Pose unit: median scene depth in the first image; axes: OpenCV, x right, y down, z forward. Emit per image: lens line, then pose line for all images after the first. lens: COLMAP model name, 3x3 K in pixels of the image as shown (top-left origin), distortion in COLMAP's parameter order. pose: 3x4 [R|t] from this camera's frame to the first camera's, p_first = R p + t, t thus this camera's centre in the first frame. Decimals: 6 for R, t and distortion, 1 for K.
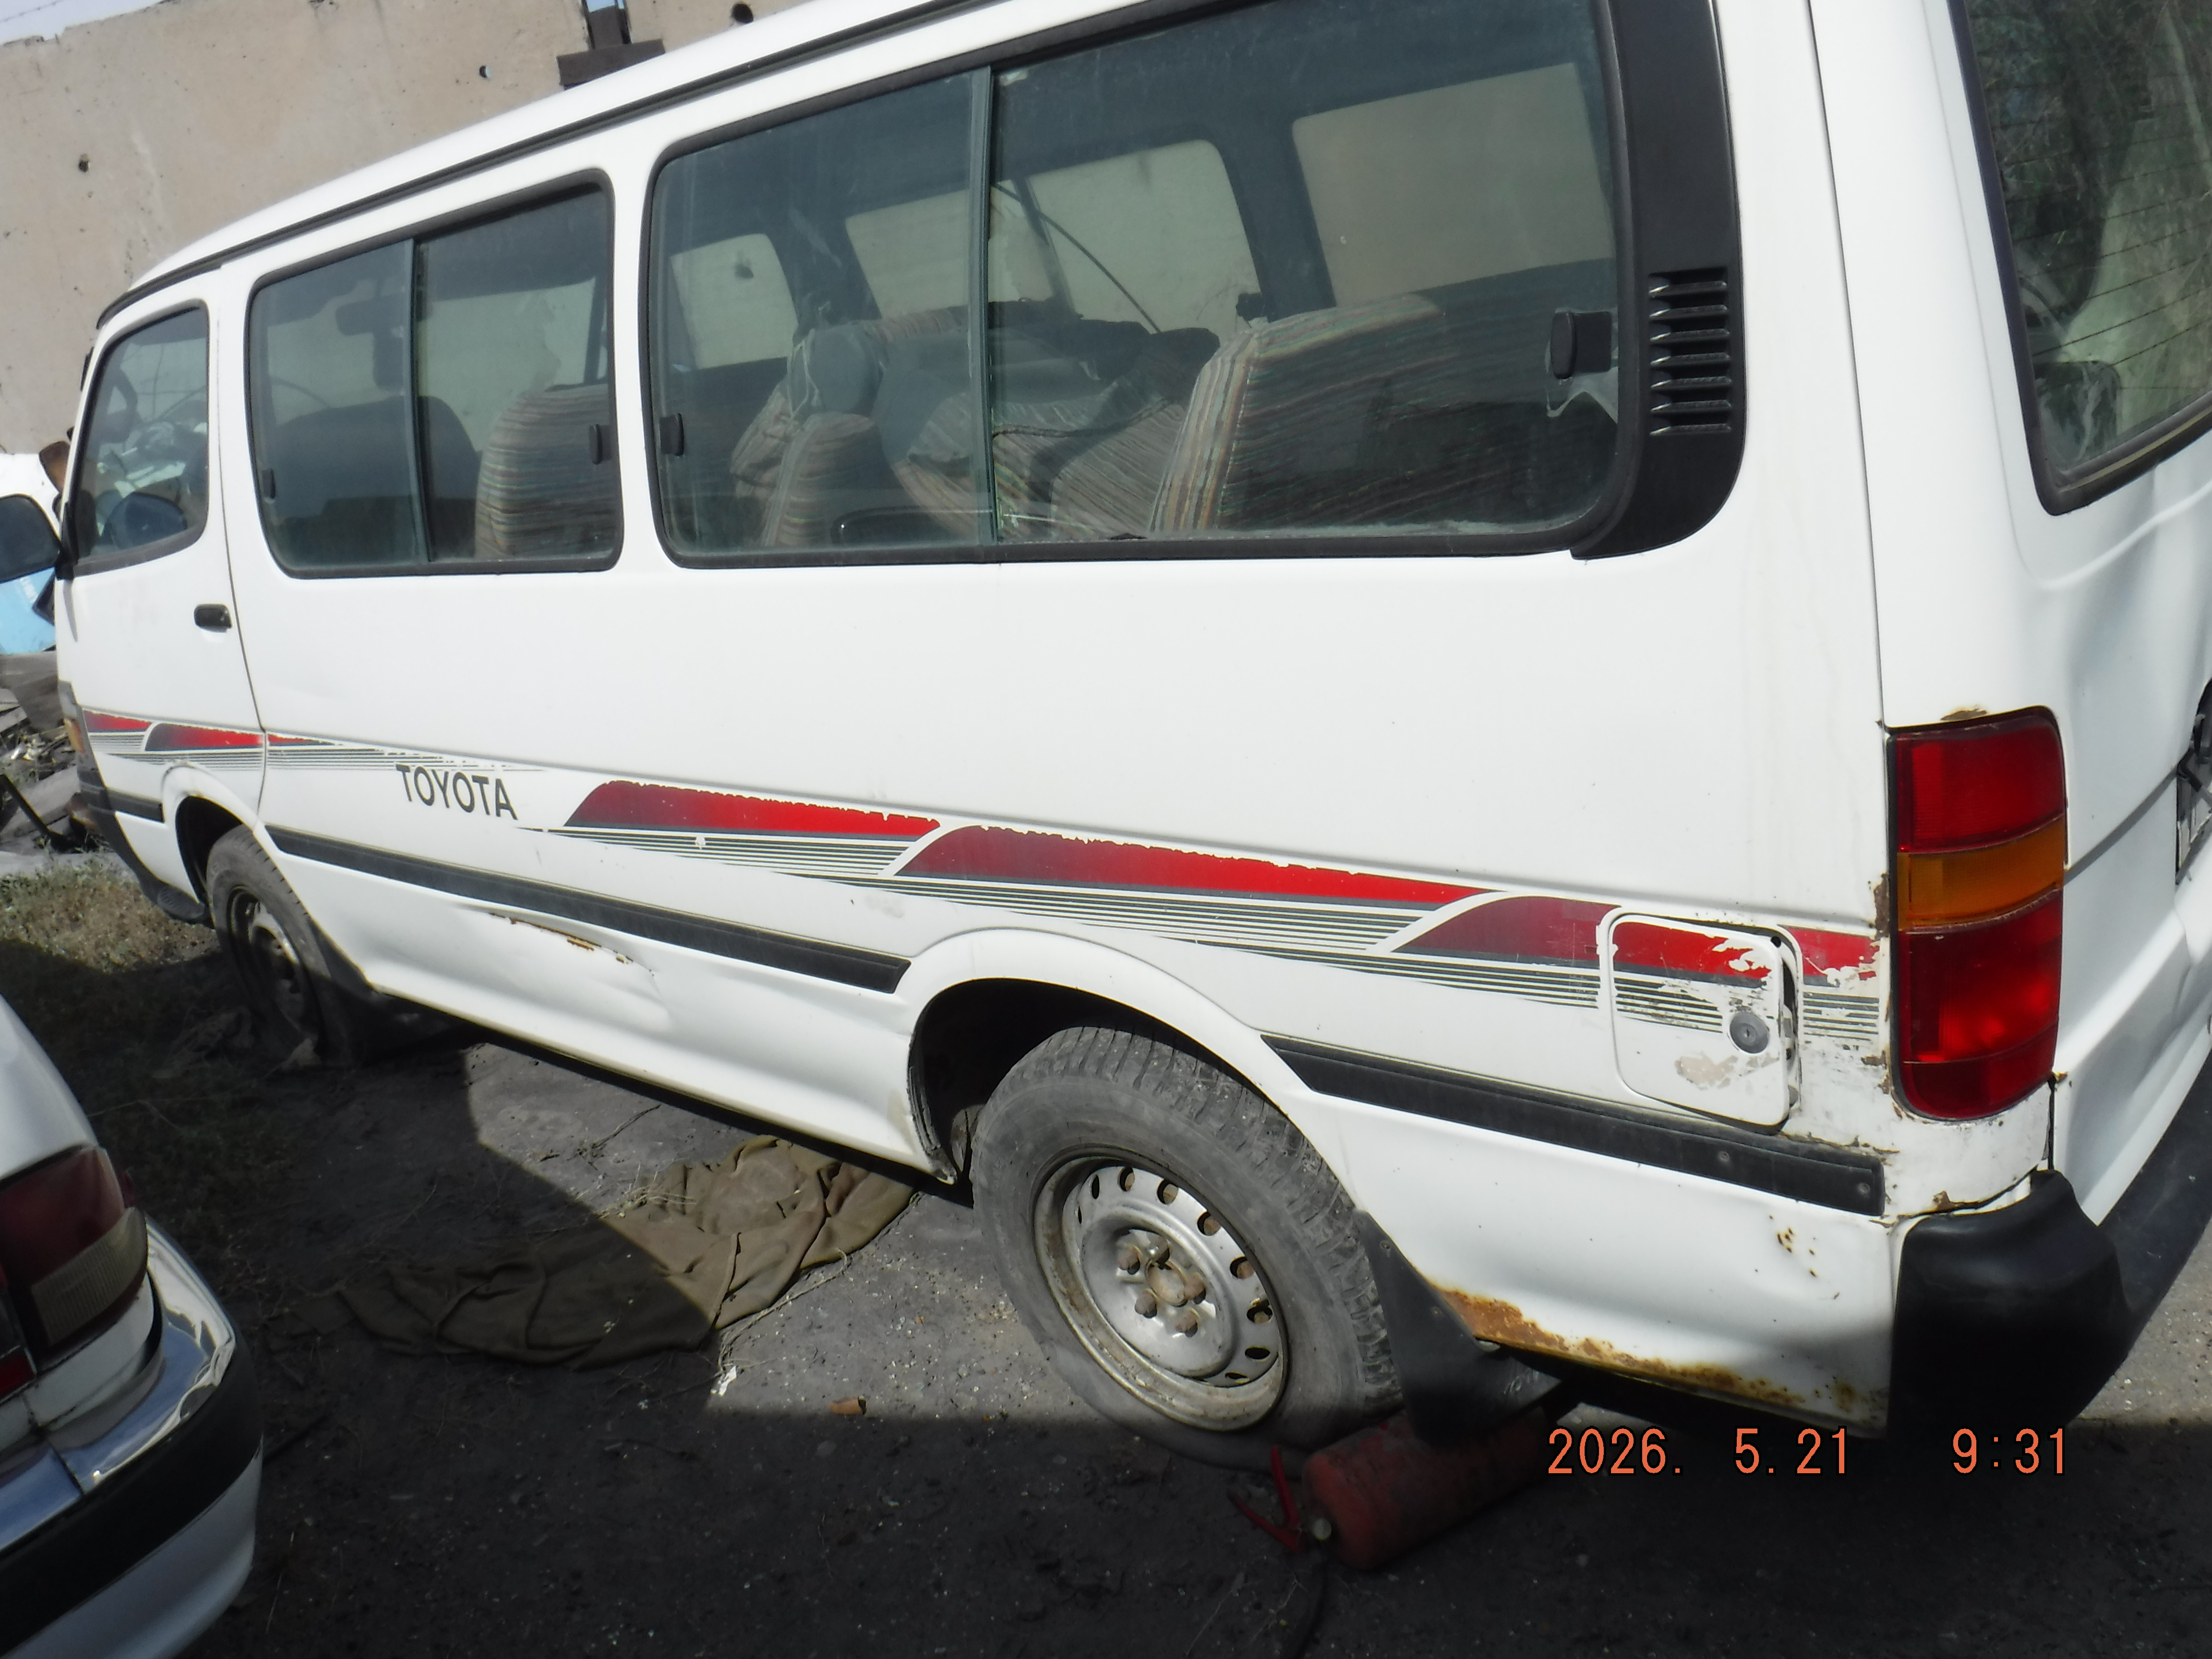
lens RADIAL K [[1789.0, 0, 1109.7], [0, 1789.0, 849.6], [0, 0, 1]] dist [-0.109016, 0.042158]
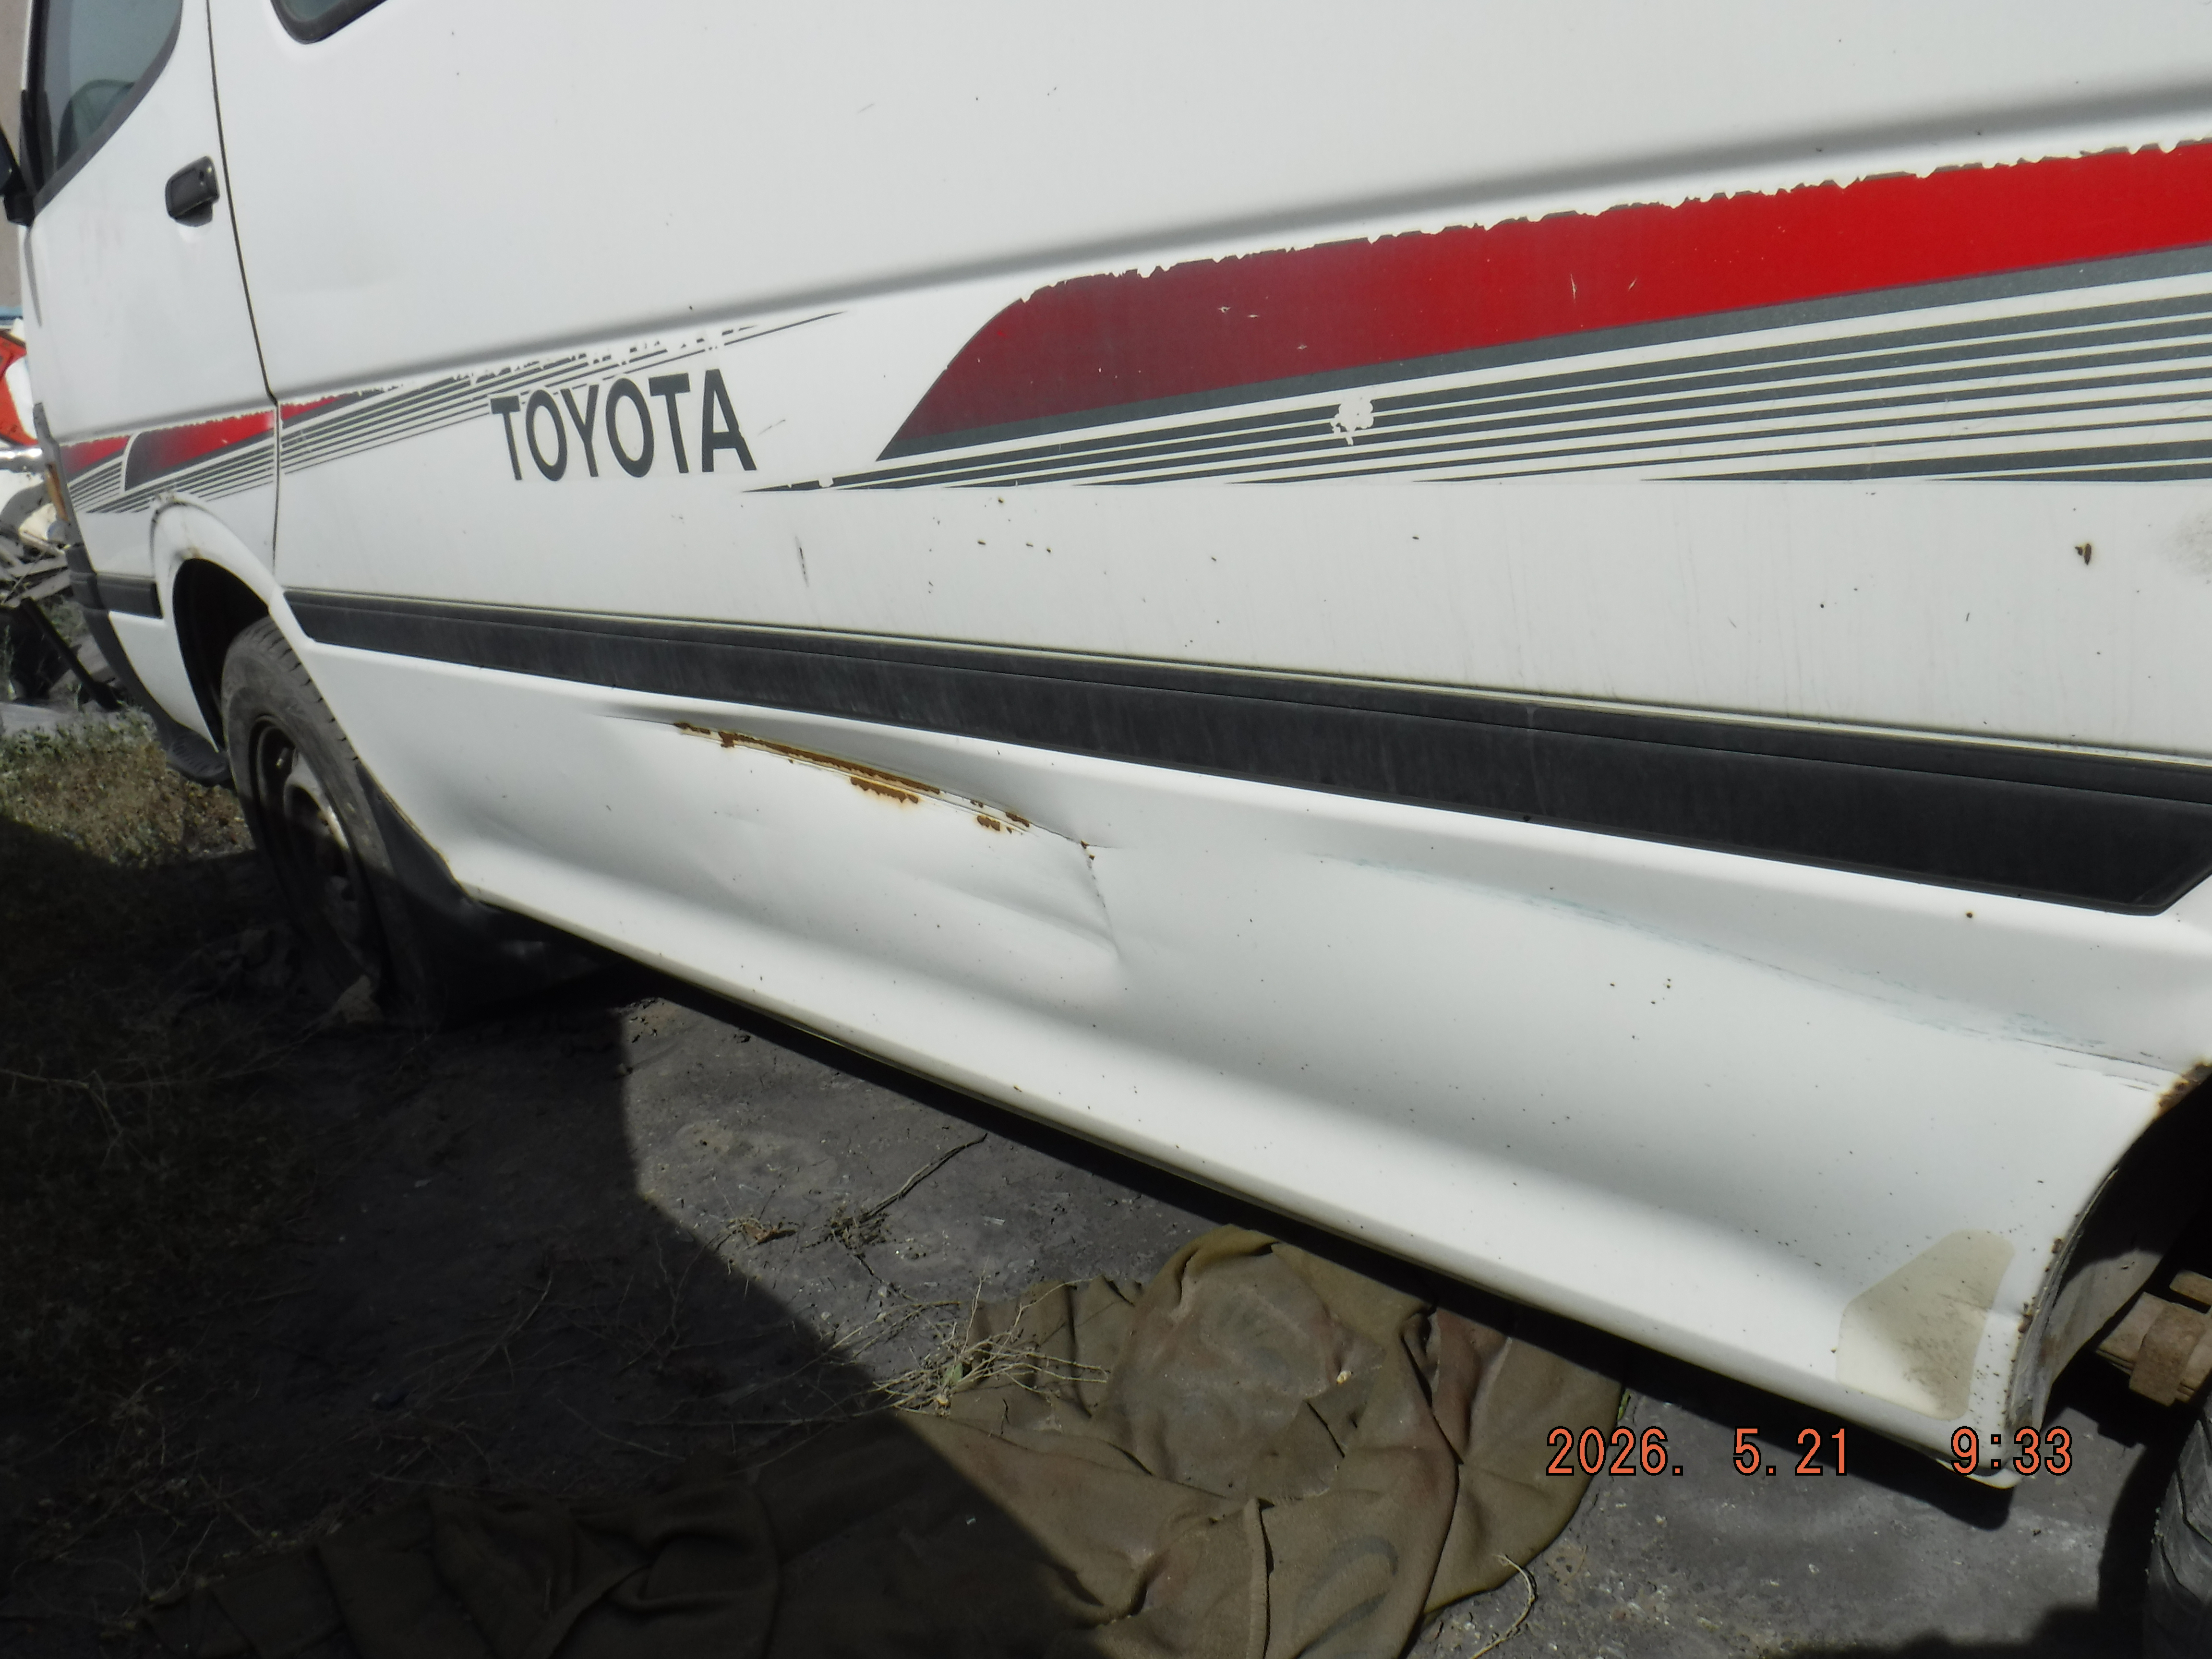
lens RADIAL K [[1789.0, 0, 1109.7], [0, 1789.0, 849.6], [0, 0, 1]] dist [-0.109016, 0.042158]
pose [[0.994740, 0.040014, -0.094293, -0.184141], [-0.038132, 0.999038, 0.021678, 0.051376], [0.095070, -0.017969, 0.995308, 0.521705]]
